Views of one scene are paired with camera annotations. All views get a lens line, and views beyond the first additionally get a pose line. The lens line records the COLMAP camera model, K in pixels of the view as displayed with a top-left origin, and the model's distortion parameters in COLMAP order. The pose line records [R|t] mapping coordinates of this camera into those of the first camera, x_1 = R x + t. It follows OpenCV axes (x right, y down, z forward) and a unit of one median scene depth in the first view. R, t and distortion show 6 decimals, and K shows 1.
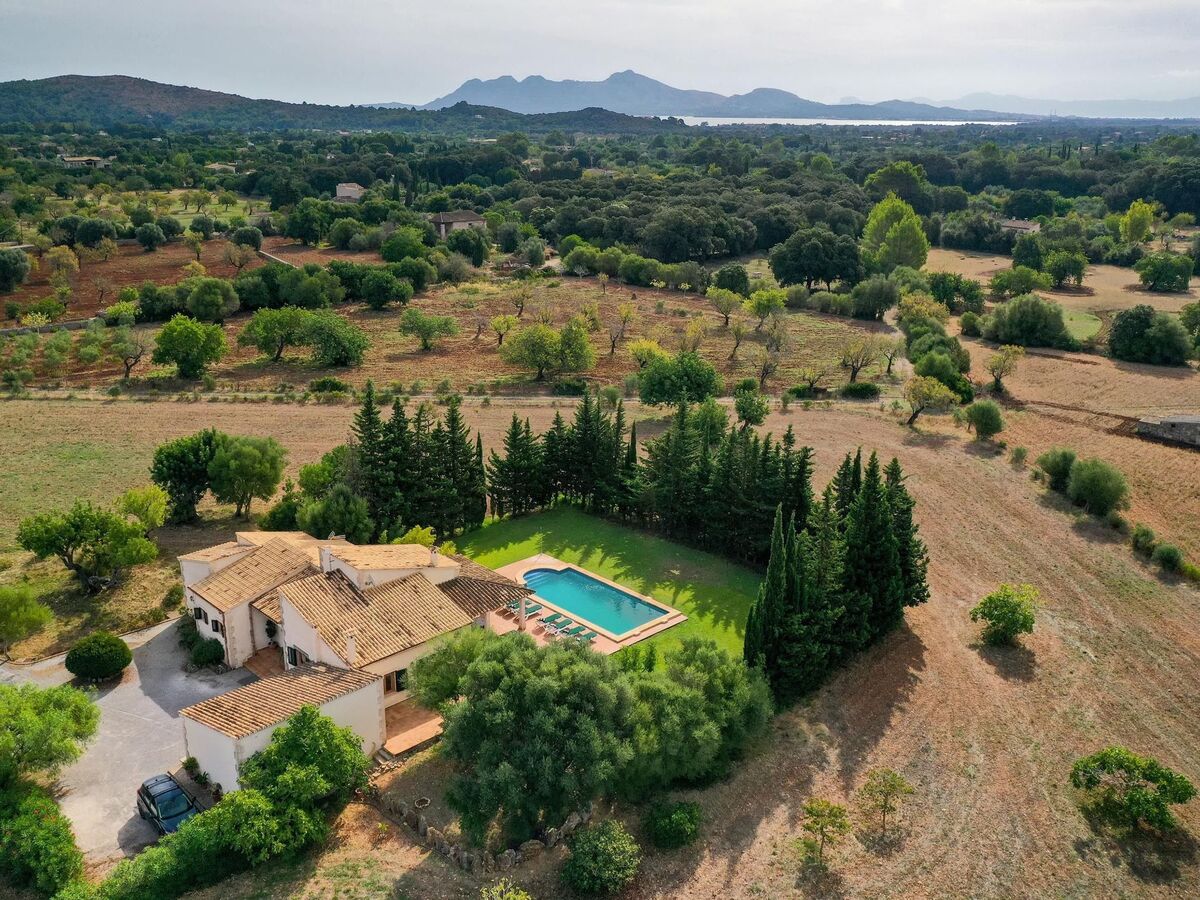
lens RADIAL K [[1068.3, 0, 600.0], [0, 1068.3, 450.0], [0, 0, 1]] dist [0.003734, 0.000007]
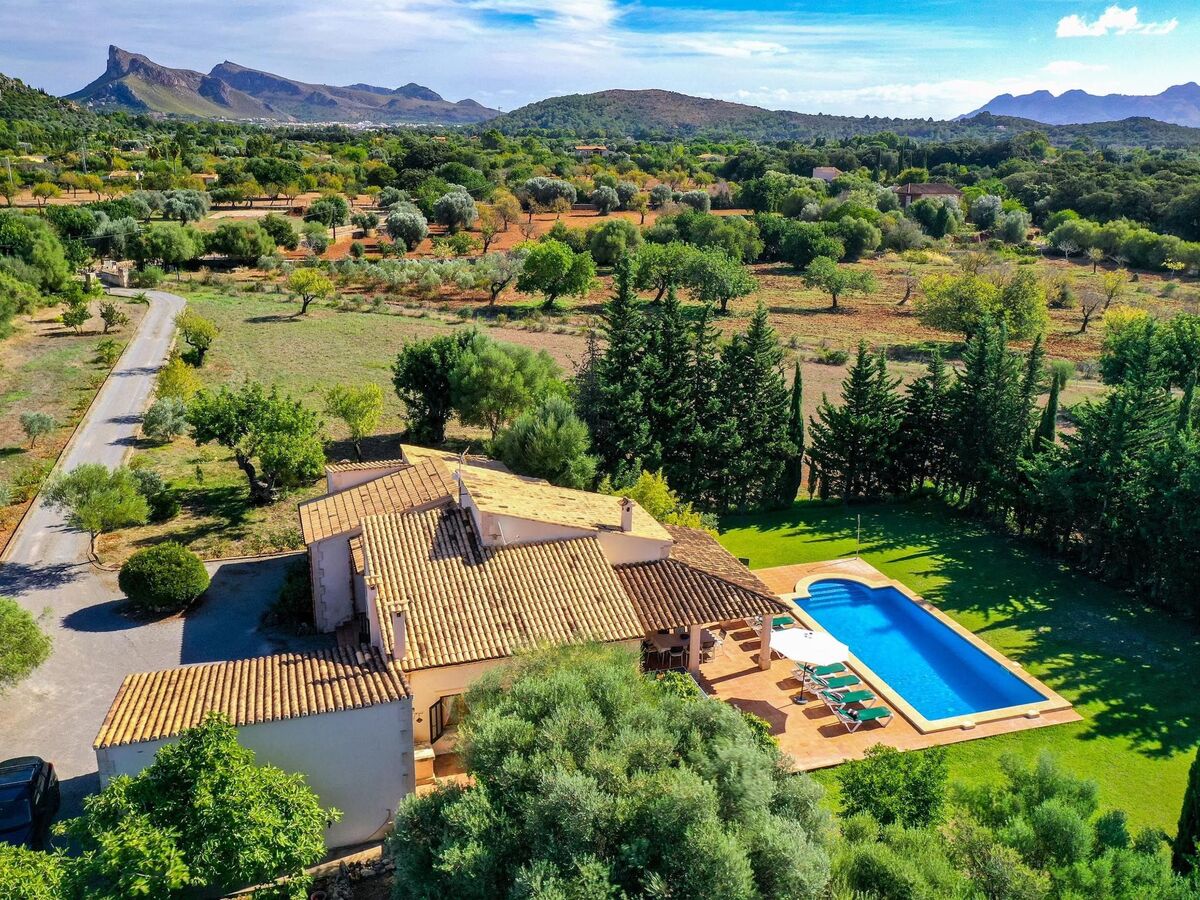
lens RADIAL K [[1068.3, 0, 600.0], [0, 1068.3, 450.0], [0, 0, 1]] dist [0.003734, 0.000007]
pose [[0.897672, 0.132242, -0.420353, 0.041008], [-0.138646, 0.990222, 0.015439, 0.029683], [0.418284, 0.044421, 0.907229, 0.239611]]
